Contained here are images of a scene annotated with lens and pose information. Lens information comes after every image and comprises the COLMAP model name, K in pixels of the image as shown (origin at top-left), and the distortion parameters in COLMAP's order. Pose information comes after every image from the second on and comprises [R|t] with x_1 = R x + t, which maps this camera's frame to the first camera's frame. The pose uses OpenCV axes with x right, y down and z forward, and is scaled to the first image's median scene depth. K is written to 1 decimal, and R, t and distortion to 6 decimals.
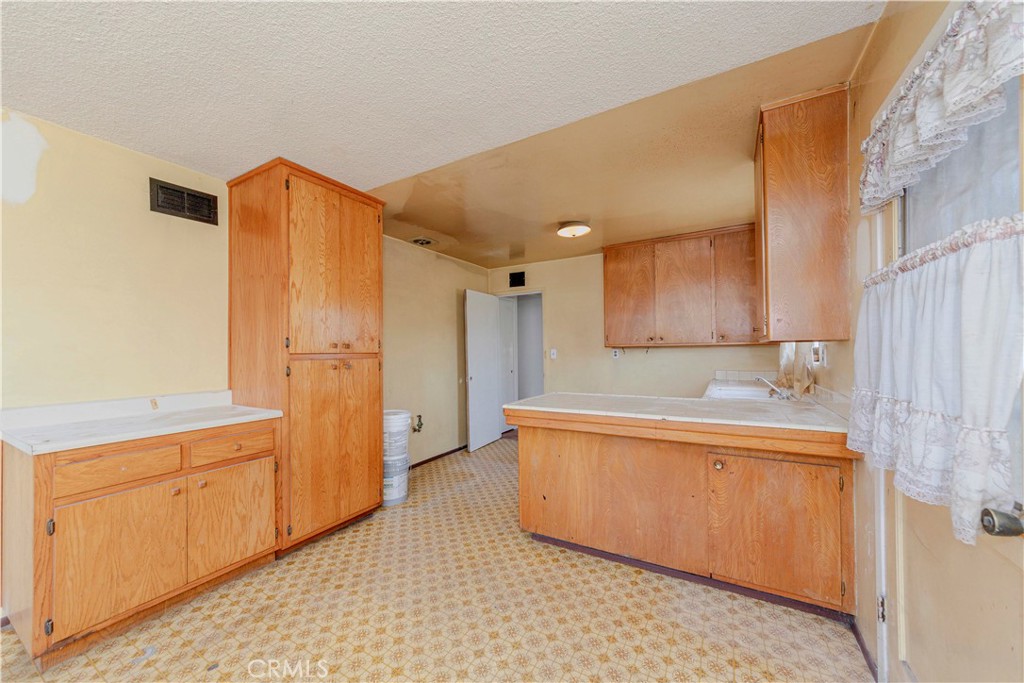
lens RADIAL K [[373.8, 0, 511.3], [0, 373.8, 345.7], [0, 0, 1]] dist [-0.001575, 0.000051]
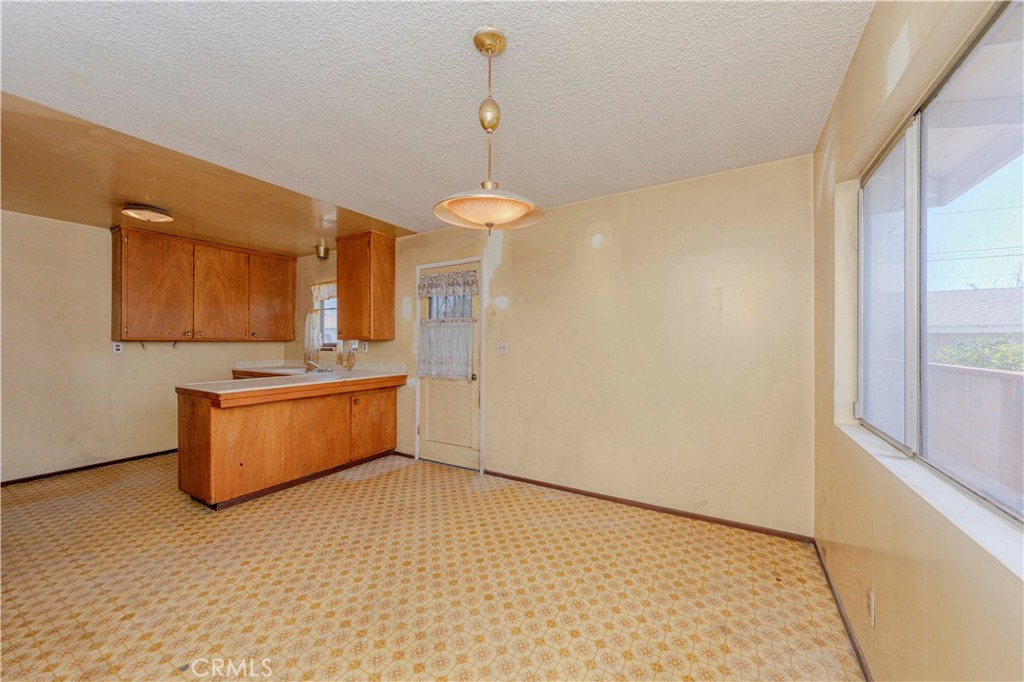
lens RADIAL K [[371.5, 0, 527.0], [0, 371.5, 340.9], [0, 0, 1]] dist [-0.000520, 0.000143]
pose [[-0.000496, 0.014944, 0.999888, -1.186753], [-0.012444, 0.999811, -0.014949, 0.012693], [-0.999922, -0.012450, -0.000310, 0.083769]]
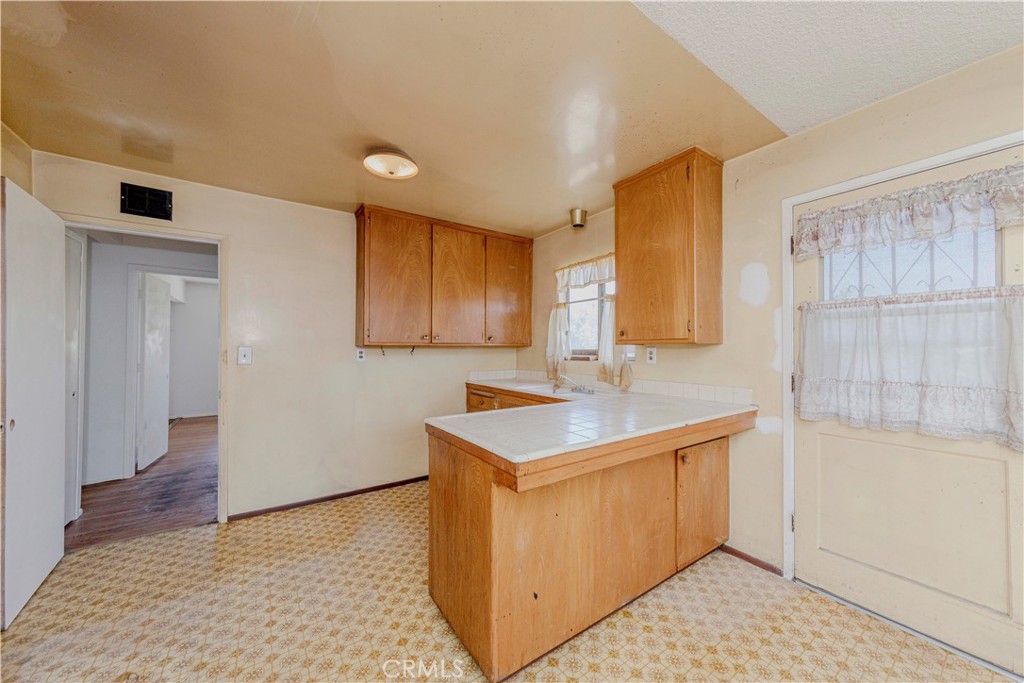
lens RADIAL K [[367.1, 0, 527.3], [0, 367.1, 343.4], [0, 0, 1]] dist [-0.000560, -0.000010]
pose [[0.408717, 0.026010, 0.912291, -0.489208], [-0.016813, 0.999639, -0.020968, 0.016930], [-0.912506, -0.006769, 0.409007, 0.819849]]
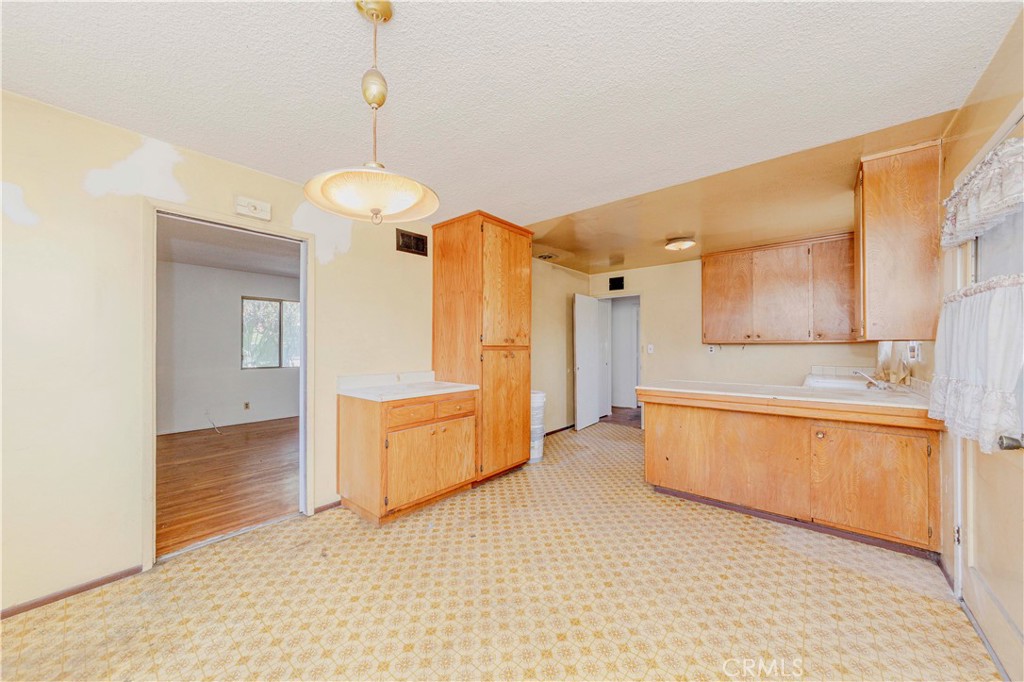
lens RADIAL K [[364.7, 0, 512.0], [0, 364.7, 341.0], [0, 0, 1]] dist [-0.007466, 0.003310]
pose [[0.984548, 0.009069, -0.174879, -0.238564], [-0.008818, 0.999959, 0.002212, -0.001426], [0.174892, -0.000635, 0.984587, -0.364222]]
